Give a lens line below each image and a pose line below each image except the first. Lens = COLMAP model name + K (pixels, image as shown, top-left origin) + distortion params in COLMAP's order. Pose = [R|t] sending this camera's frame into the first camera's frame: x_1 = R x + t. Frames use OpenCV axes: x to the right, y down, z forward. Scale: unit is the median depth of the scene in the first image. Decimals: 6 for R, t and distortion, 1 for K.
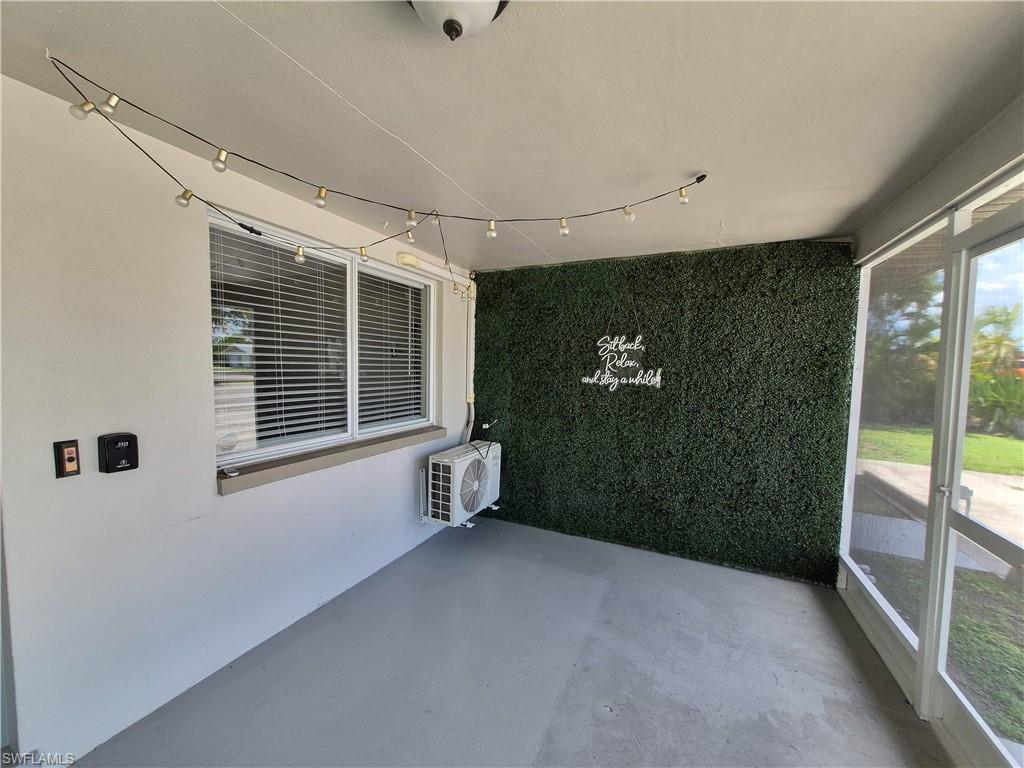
lens RADIAL K [[401.8, 0, 503.7], [0, 401.8, 390.9], [0, 0, 1]] dist [0.000534, -0.000438]
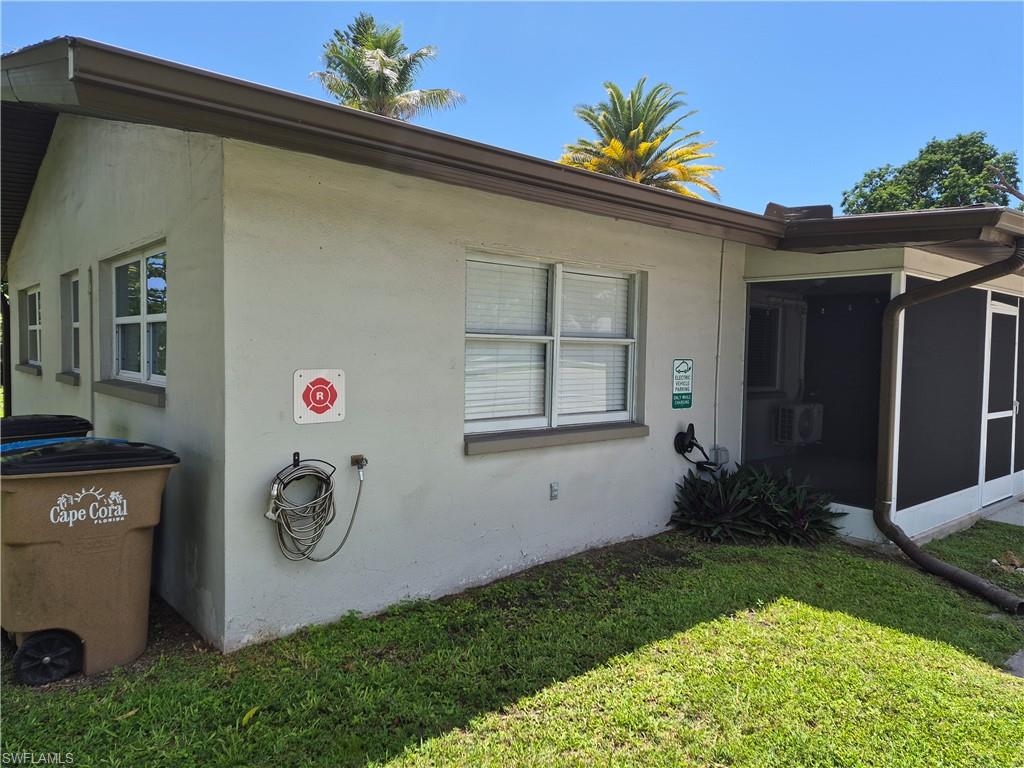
lens RADIAL K [[722.9, 0, 512.0], [0, 722.9, 384.0], [0, 0, 1]] dist [0.000534, -0.002712]
pose [[0.914068, 0.009961, -0.405439, 0.030159], [-0.019653, 0.999612, -0.019748, 0.151864], [0.405085, 0.026019, 0.913909, -2.376172]]
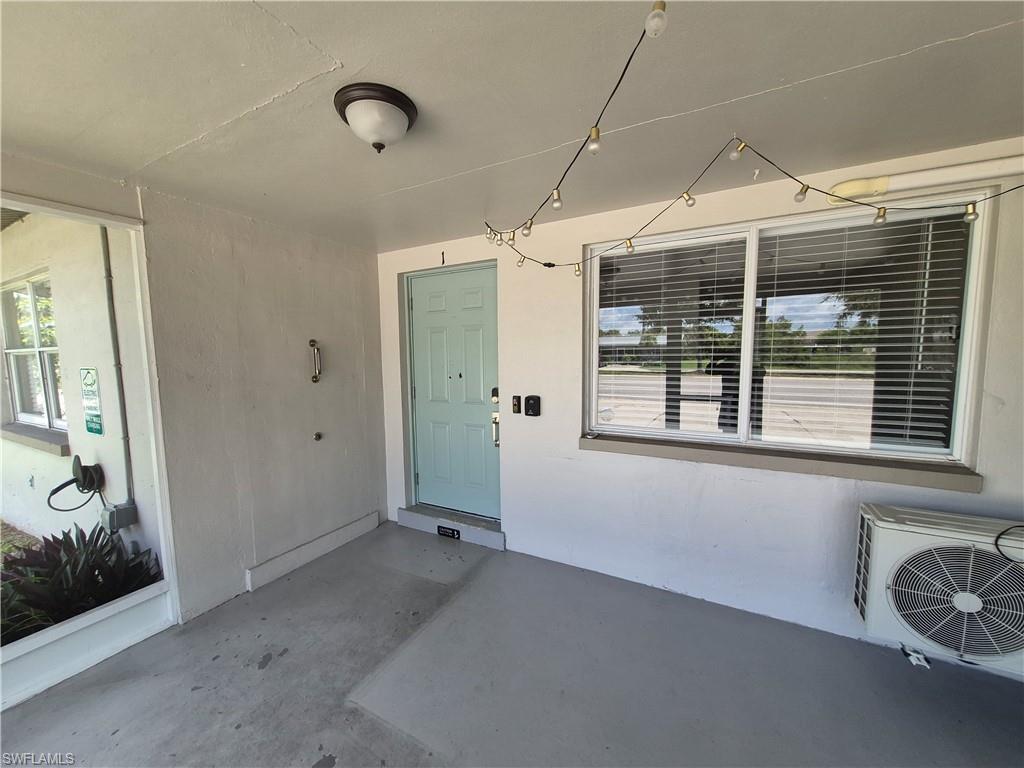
lens RADIAL K [[401.8, 0, 503.7], [0, 401.8, 390.9], [0, 0, 1]] dist [0.000534, -0.000438]
pose [[-0.067479, 0.069871, -0.995271, 0.436591], [-0.053158, 0.995876, 0.073518, -0.022352], [0.996304, 0.057867, -0.063487, 0.475045]]
